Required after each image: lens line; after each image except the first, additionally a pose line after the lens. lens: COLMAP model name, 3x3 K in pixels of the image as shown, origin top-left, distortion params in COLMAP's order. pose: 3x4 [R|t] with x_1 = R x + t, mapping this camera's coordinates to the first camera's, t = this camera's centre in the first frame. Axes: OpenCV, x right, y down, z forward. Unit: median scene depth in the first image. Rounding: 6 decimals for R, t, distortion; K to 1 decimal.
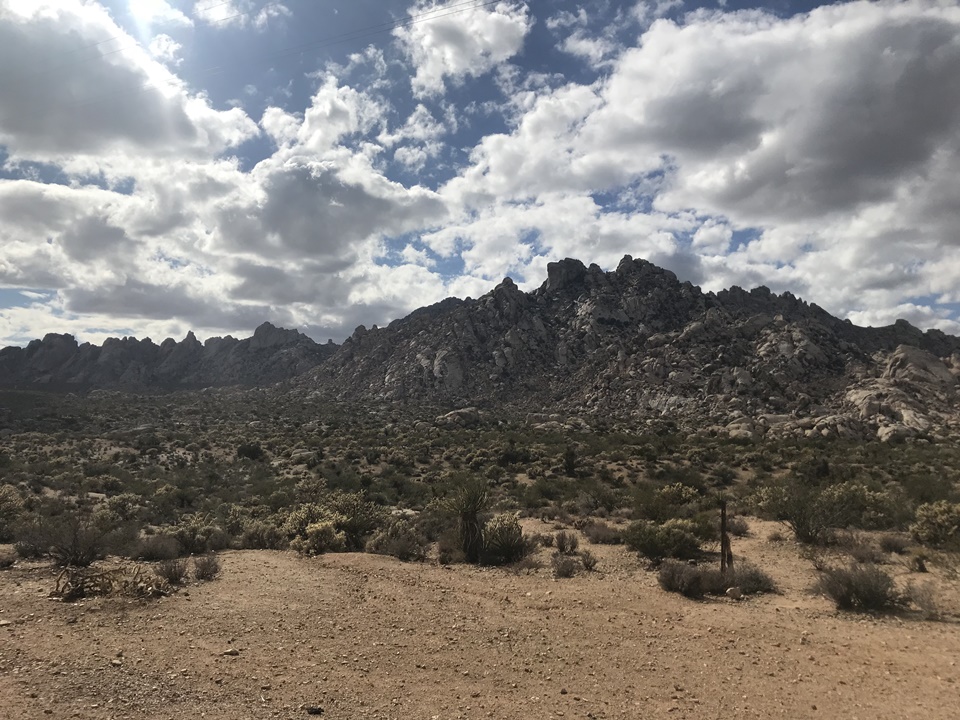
lens RADIAL K [[829.5, 0, 480.0], [0, 829.5, 360.0], [0, 0, 1]] dist [0.065443, -0.075047]
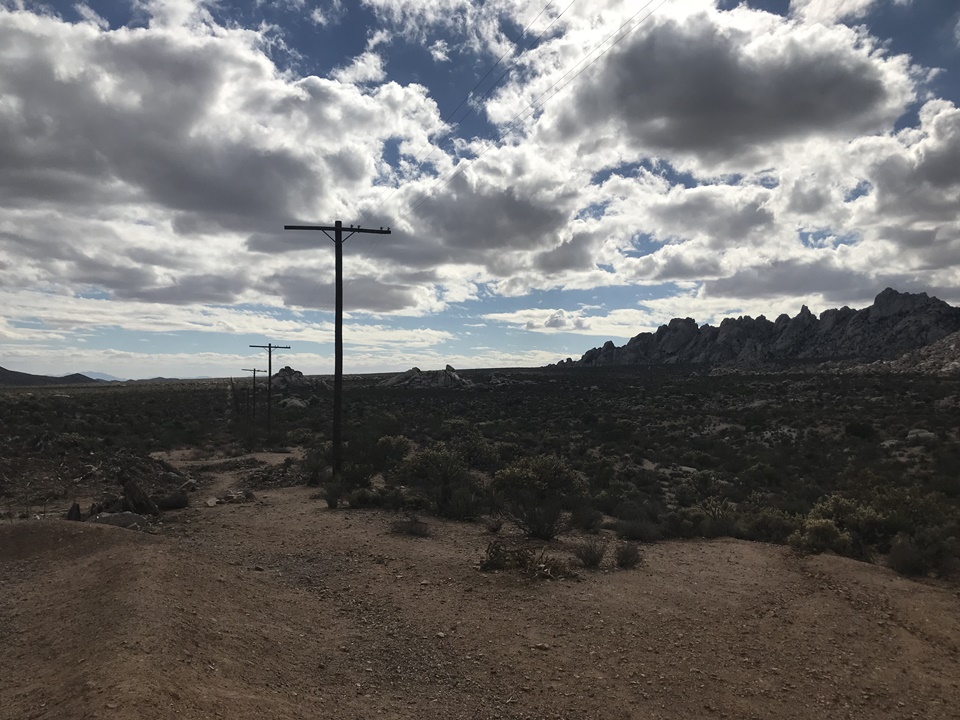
lens RADIAL K [[827.3, 0, 480.0], [0, 827.3, 360.0], [0, 0, 1]] dist [0.007872, 0.008633]
pose [[0.722144, -0.038065, -0.690694, 0.206648], [0.060347, 0.998145, 0.008086, -0.006291], [0.689105, -0.047521, 0.723102, 0.138199]]
